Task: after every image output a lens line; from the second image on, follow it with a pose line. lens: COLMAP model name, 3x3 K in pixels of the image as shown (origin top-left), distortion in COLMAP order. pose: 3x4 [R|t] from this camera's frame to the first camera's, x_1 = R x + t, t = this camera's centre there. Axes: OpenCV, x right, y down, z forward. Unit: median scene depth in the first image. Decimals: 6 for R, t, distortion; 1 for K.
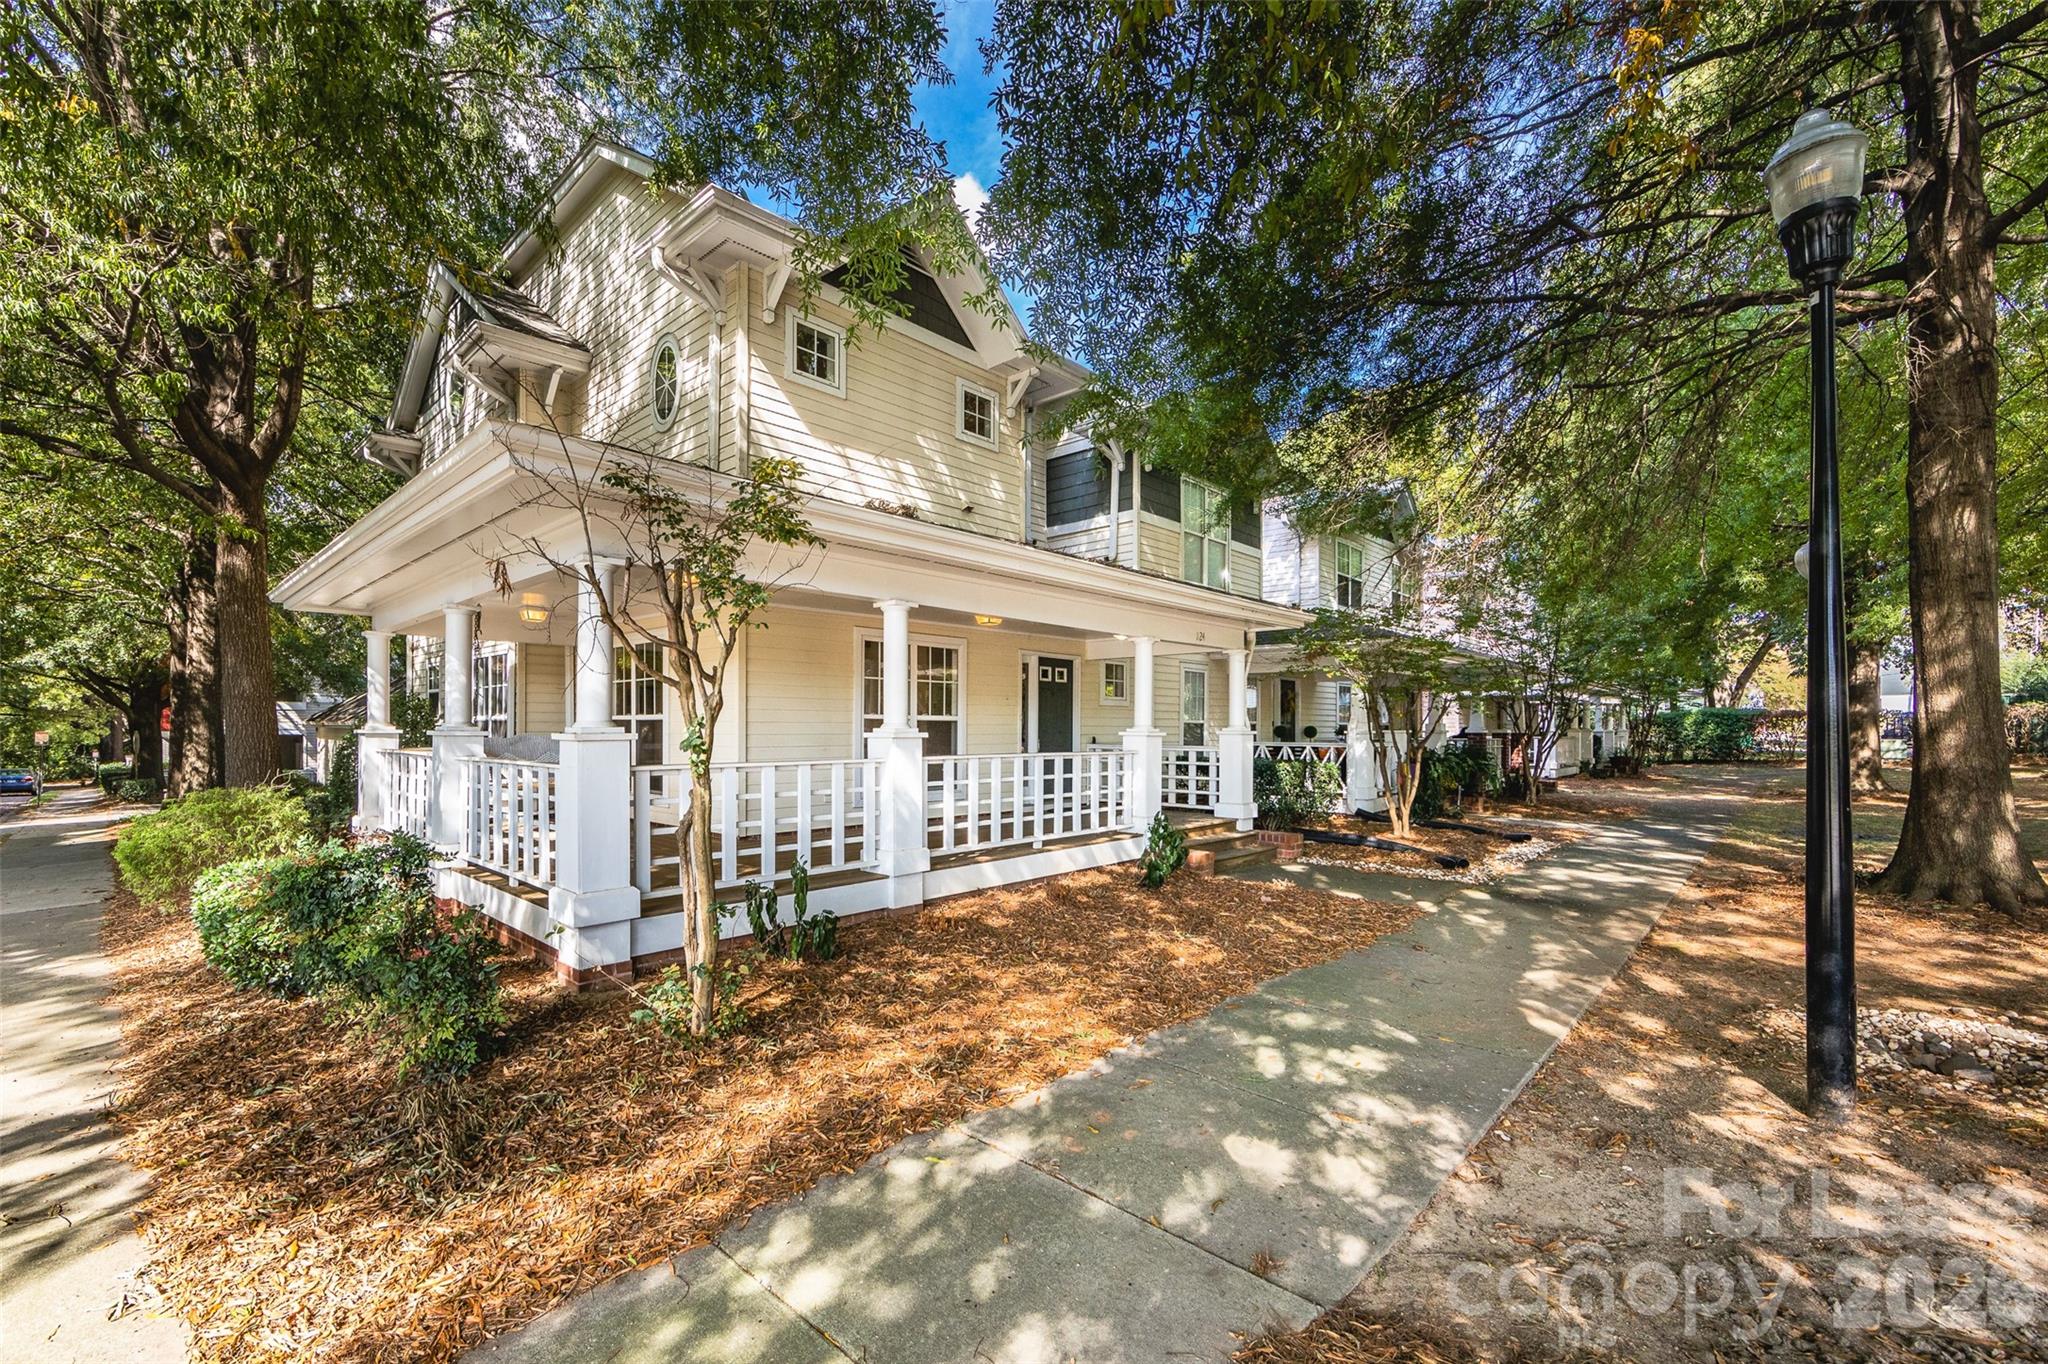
lens RADIAL K [[853.2, 0, 996.0], [0, 853.2, 720.6], [0, 0, 1]] dist [-0.002046, -0.000593]
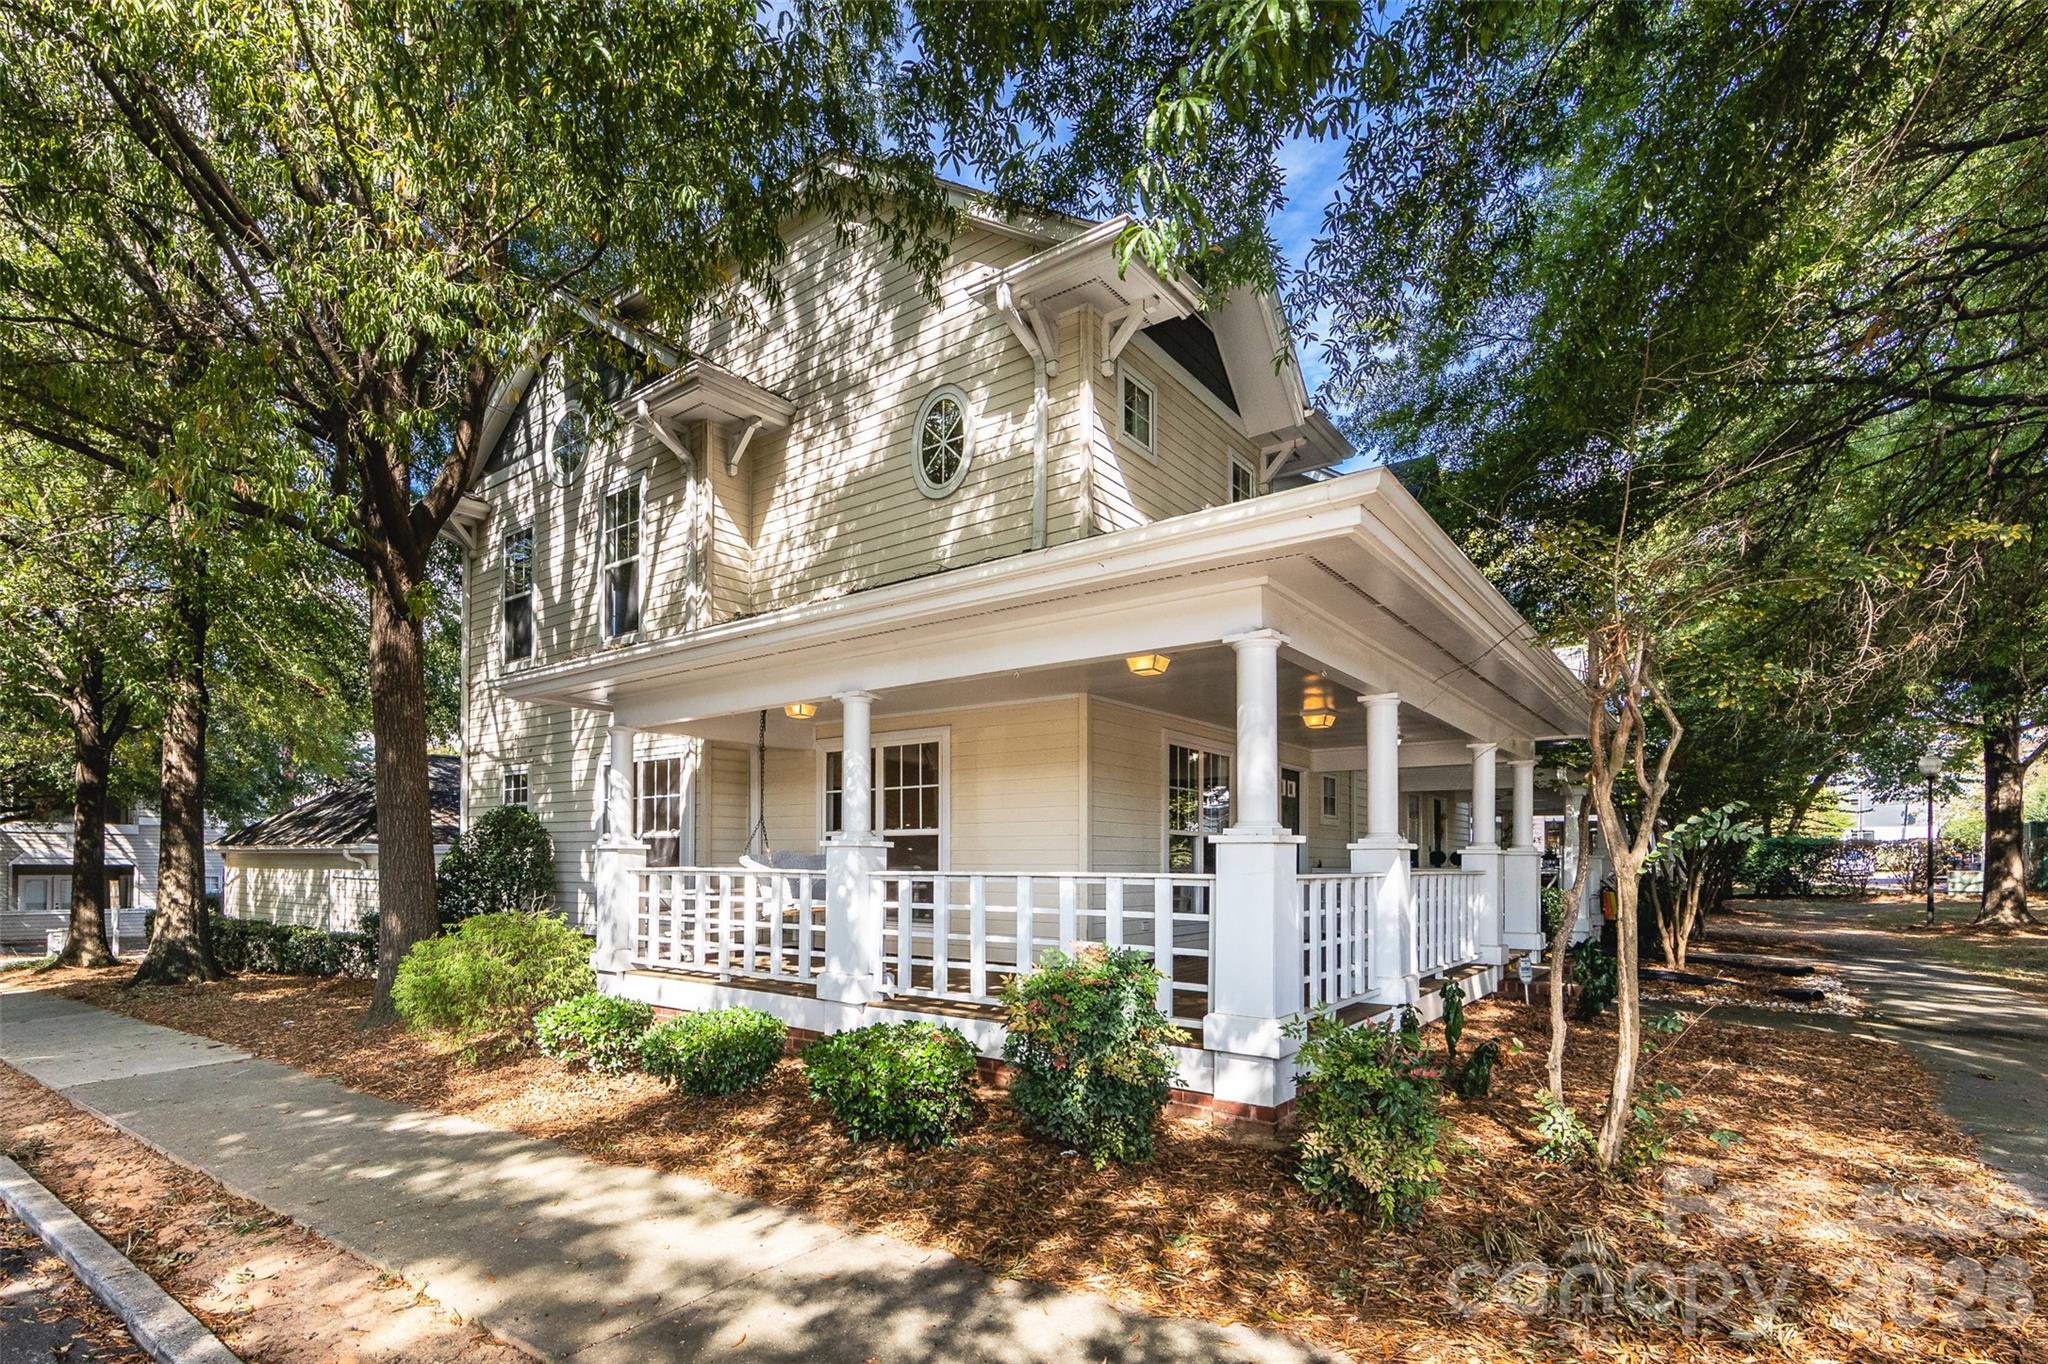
lens RADIAL K [[1002.8, 0, 907.7], [0, 1002.8, 848.1], [0, 0, 1]] dist [0.000909, -0.000110]
pose [[0.997377, 0.002317, 0.072351, -0.316947], [-0.001829, 0.999975, -0.006808, 0.012401], [-0.072365, 0.006658, 0.997356, 0.000443]]
